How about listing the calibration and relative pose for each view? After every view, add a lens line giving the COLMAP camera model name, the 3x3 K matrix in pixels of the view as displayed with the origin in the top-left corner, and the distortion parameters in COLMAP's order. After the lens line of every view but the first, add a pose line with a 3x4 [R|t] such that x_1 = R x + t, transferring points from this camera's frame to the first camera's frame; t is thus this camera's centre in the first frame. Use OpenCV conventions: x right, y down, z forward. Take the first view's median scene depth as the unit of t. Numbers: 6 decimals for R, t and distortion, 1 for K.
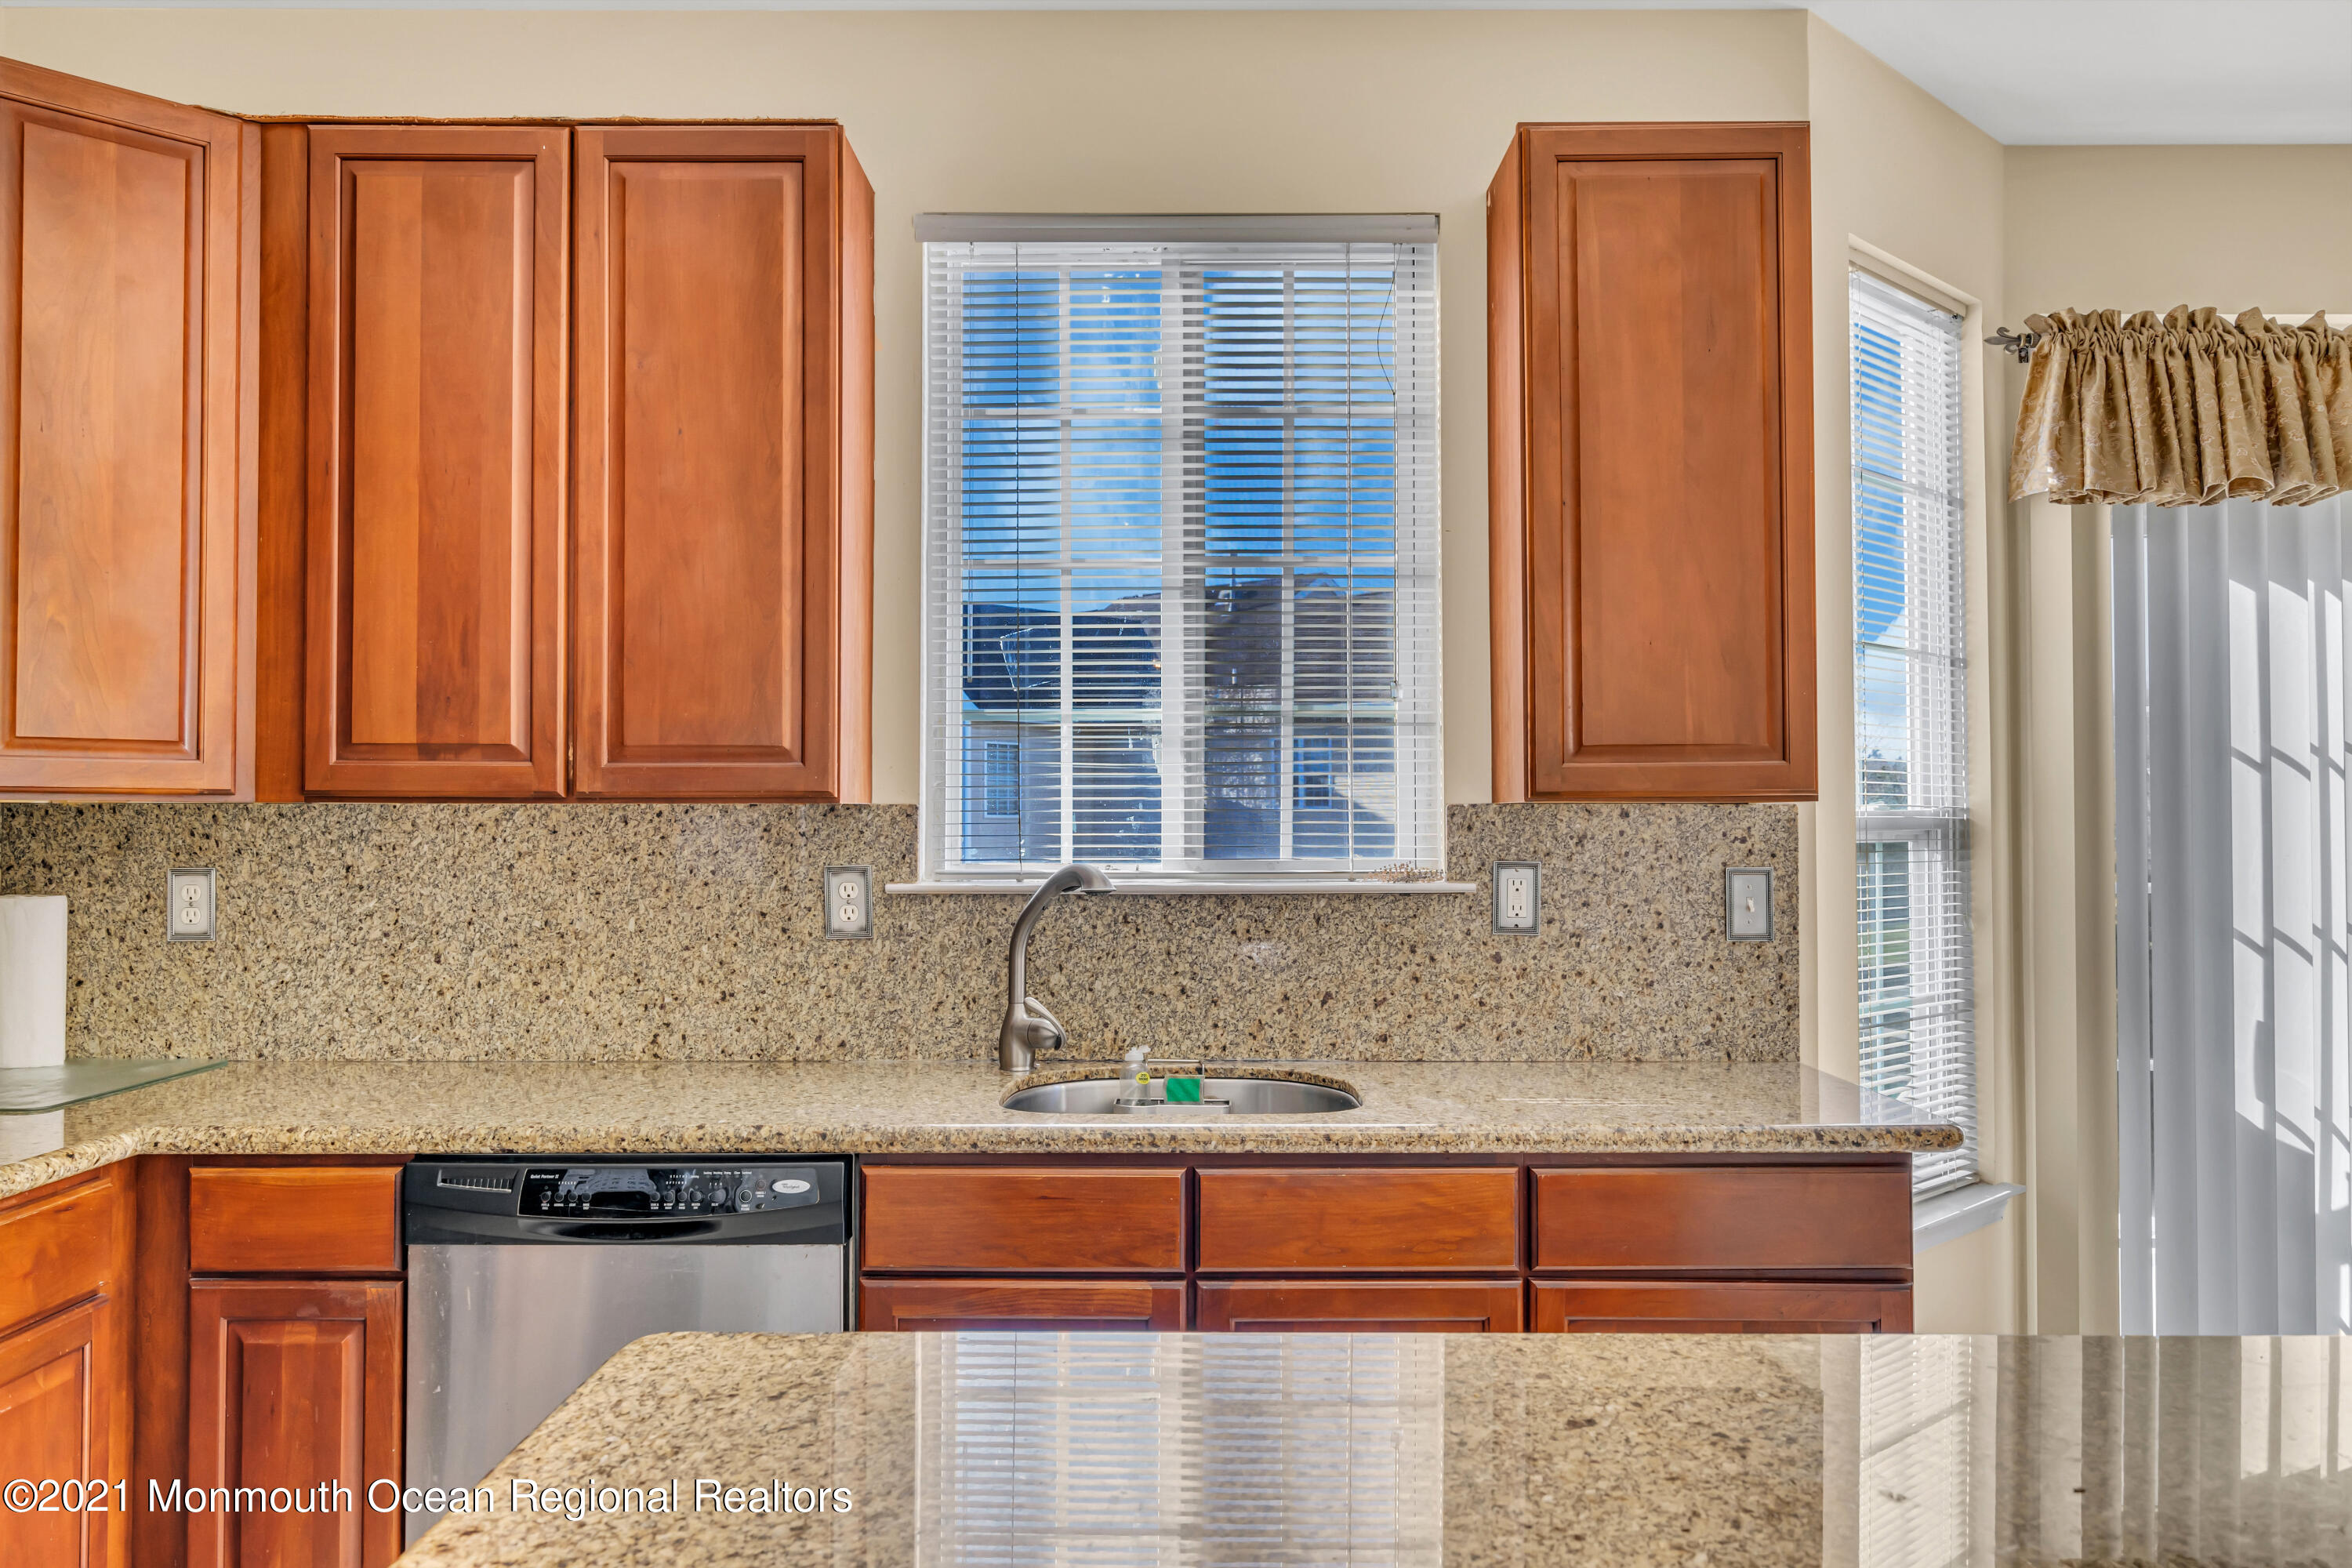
lens RADIAL K [[1759.2, 0, 1173.4], [0, 1759.2, 768.8], [0, 0, 1]] dist [0.006043, 0.002785]
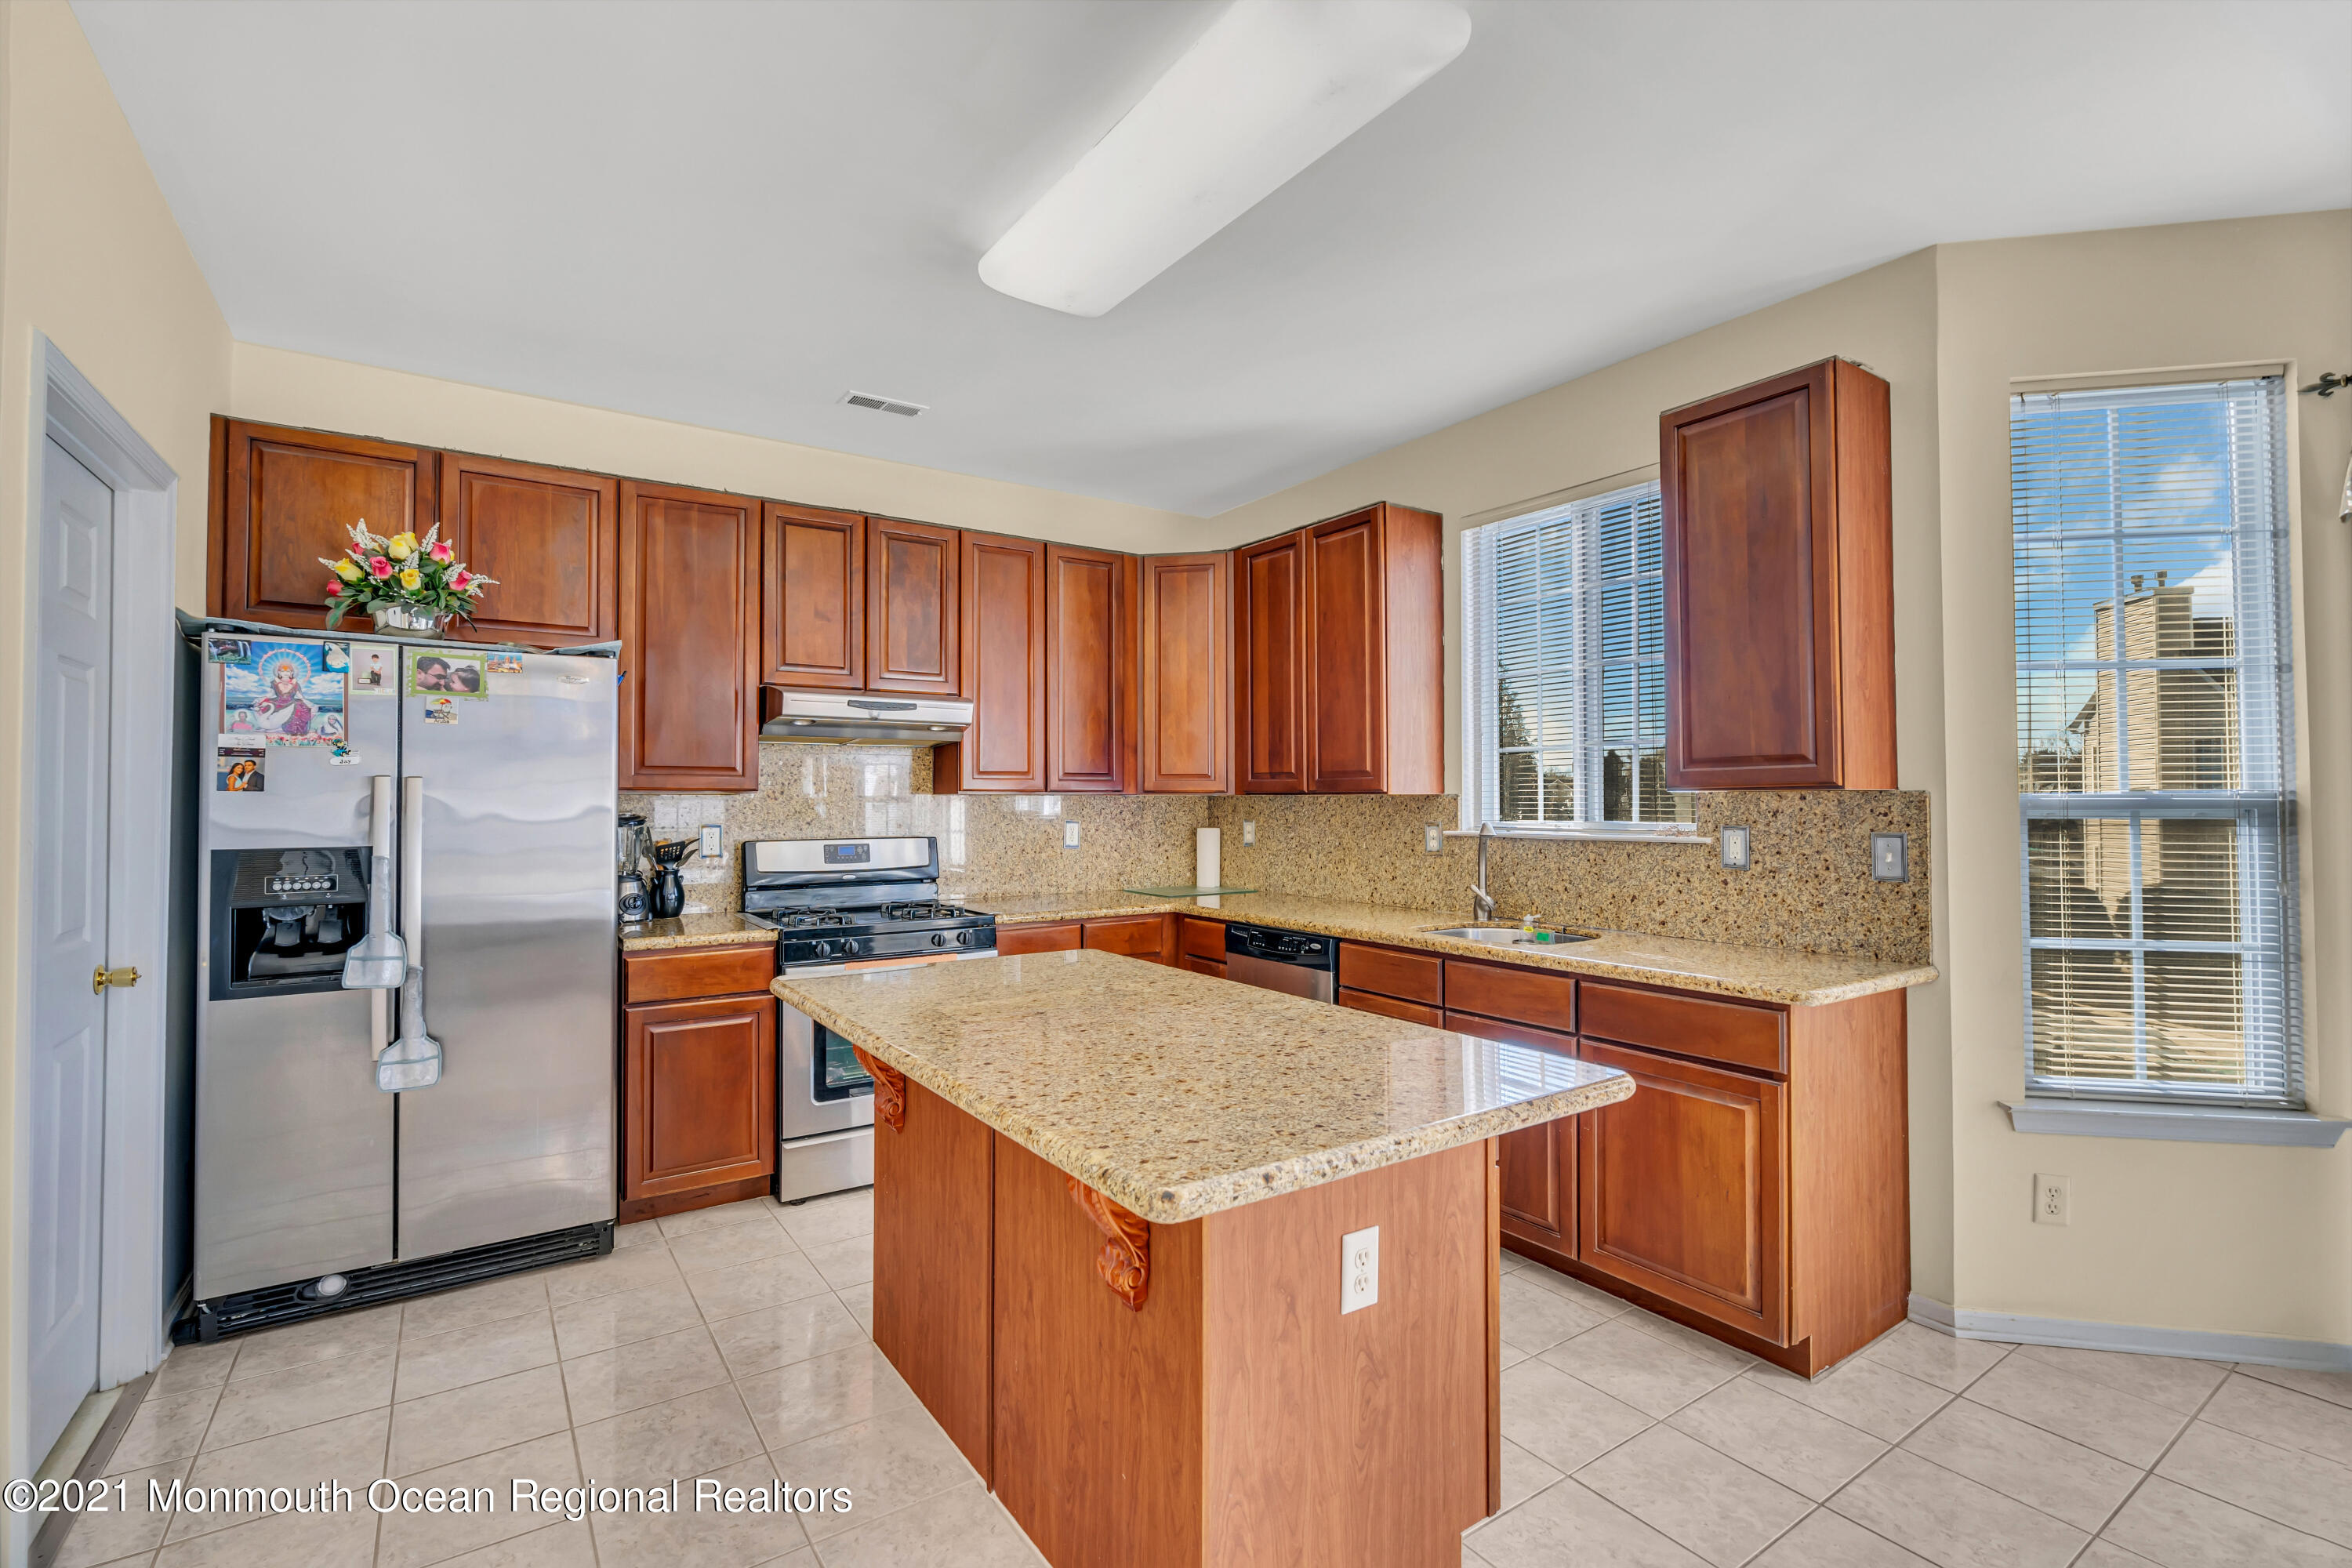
lens RADIAL K [[1059.4, 0, 1173.4], [0, 1059.4, 780.7], [0, 0, 1]] dist [-0.002112, 0.001991]
pose [[0.565805, -0.016345, -0.824377, 0.729350], [0.025128, 0.999681, -0.002574, -0.001833], [0.824156, -0.019259, 0.566035, -0.020932]]
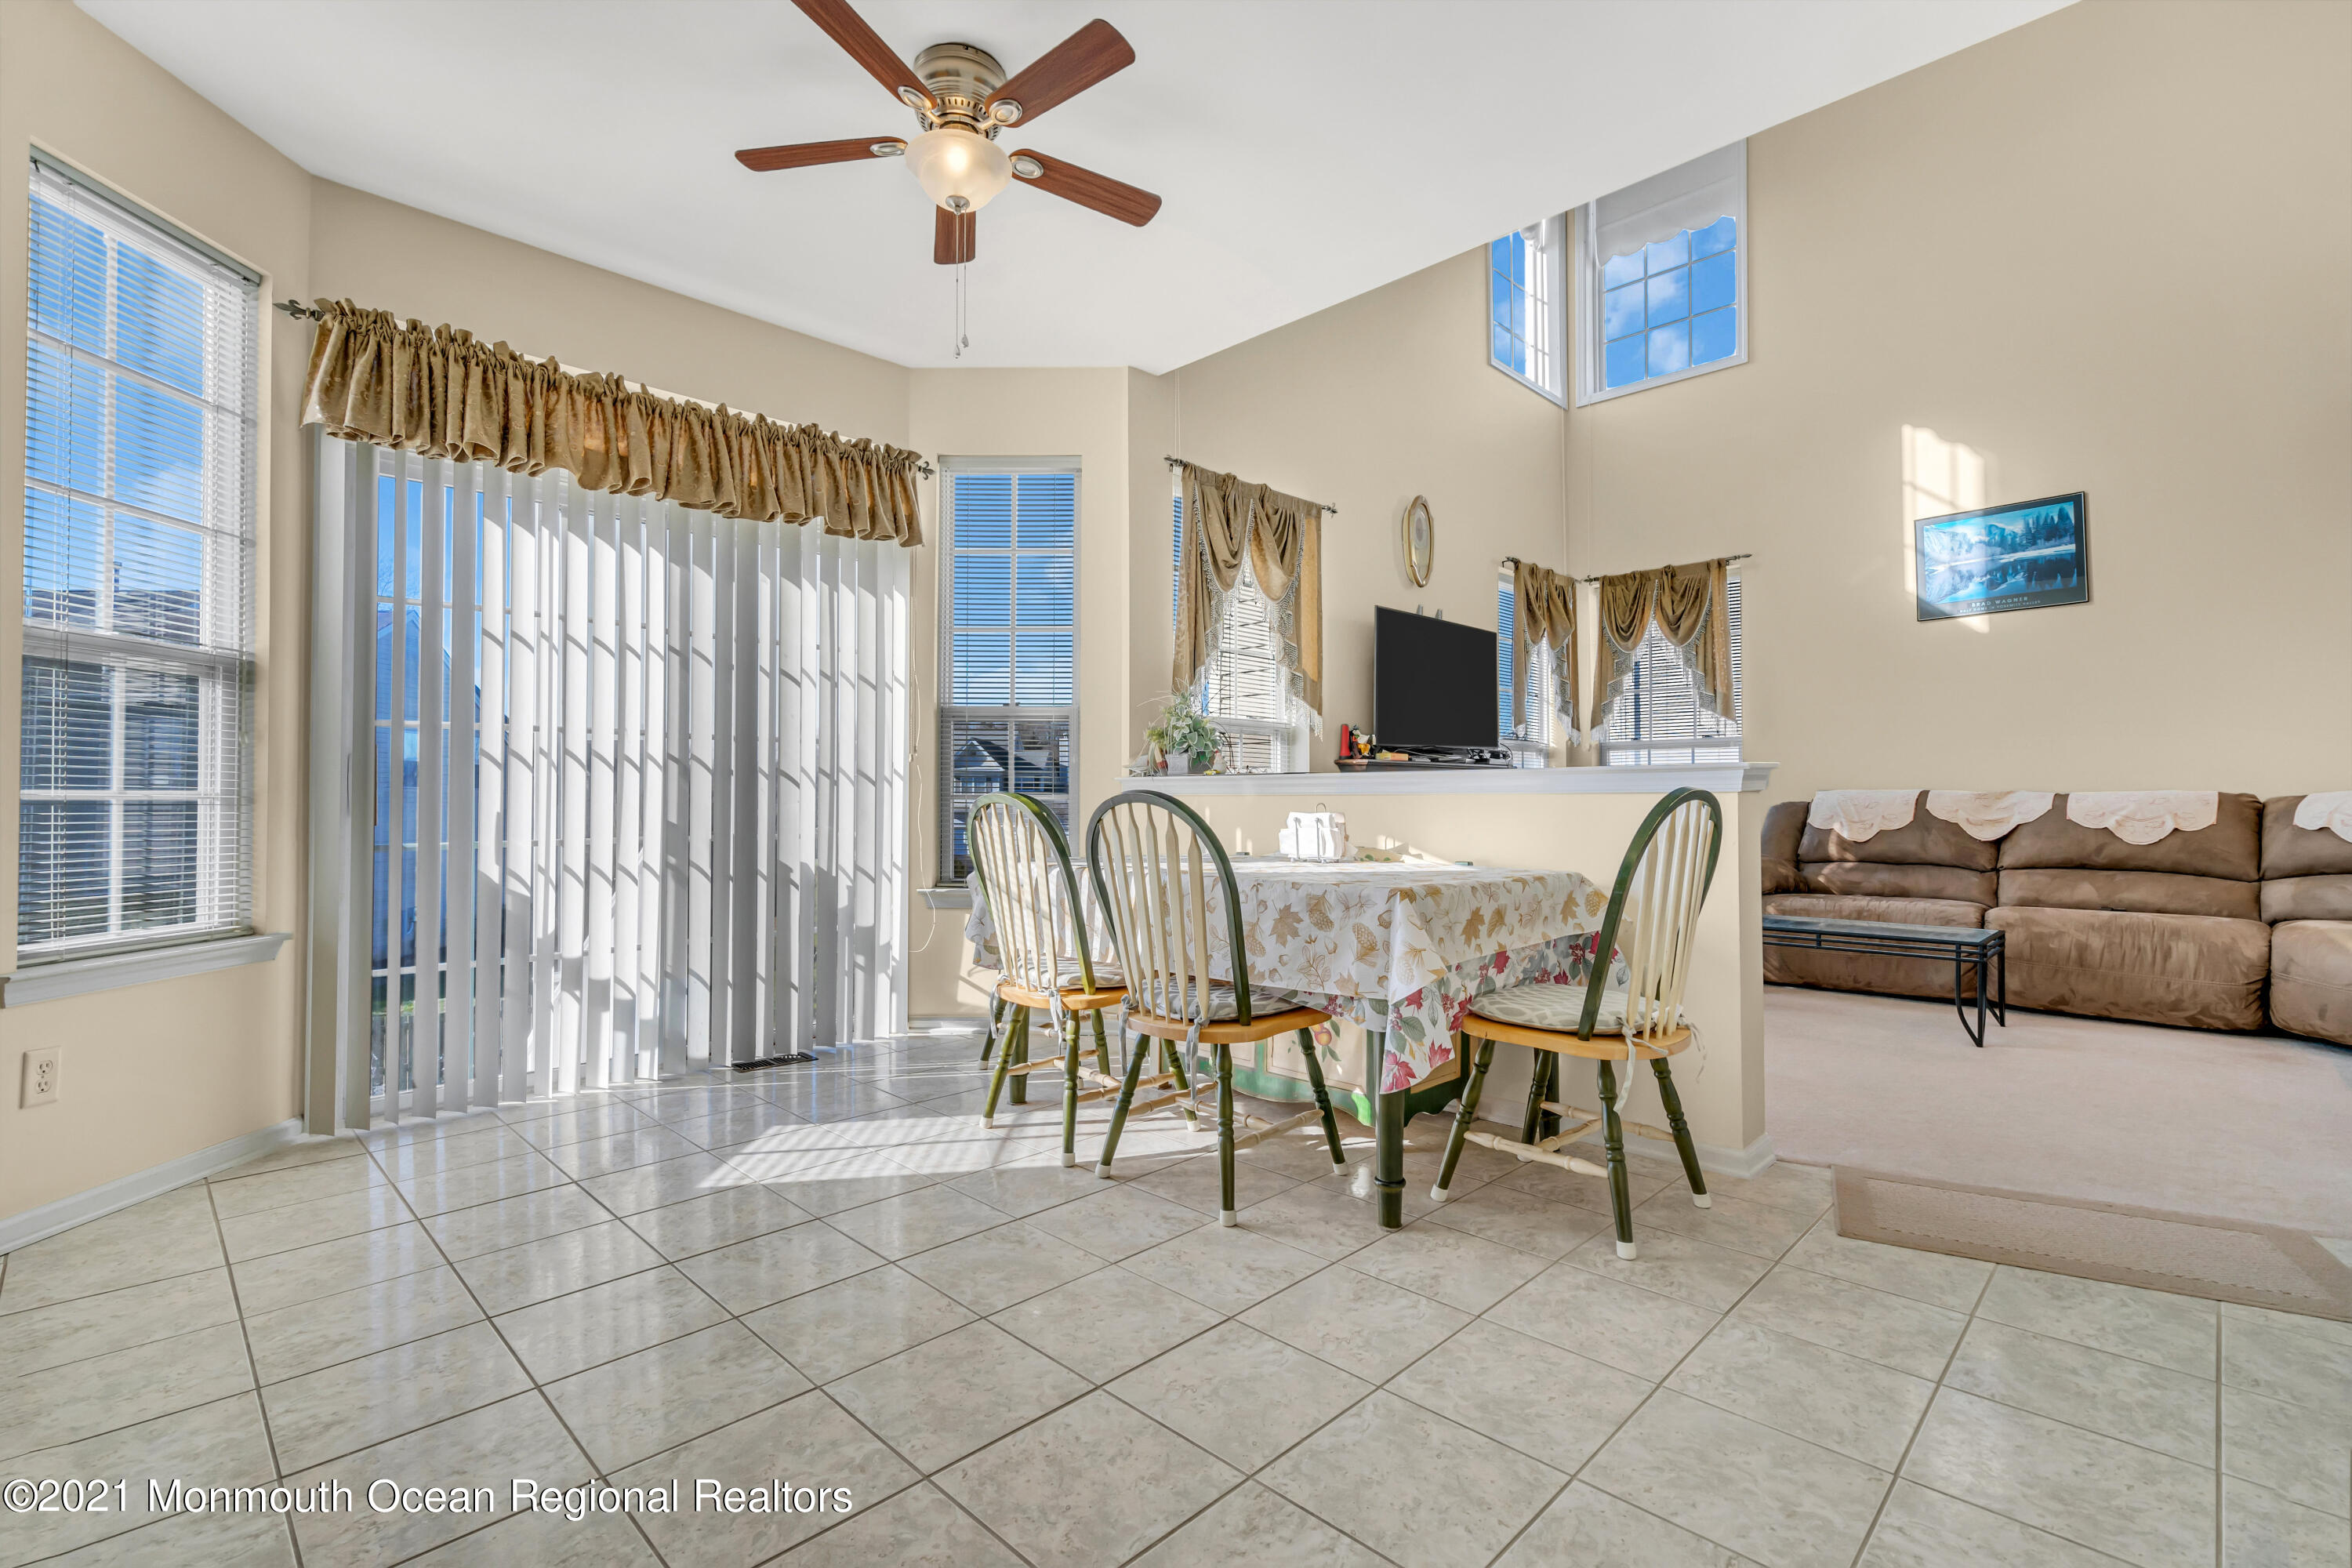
lens RADIAL K [[1059.4, 0, 1165.7], [0, 1059.4, 778.2], [0, 0, 1]] dist [-0.002112, 0.001991]
pose [[0.705560, 0.015038, 0.708490, 0.445182], [-0.017992, 0.999833, -0.003304, 0.127499], [-0.708422, -0.010416, 0.705713, -0.060485]]
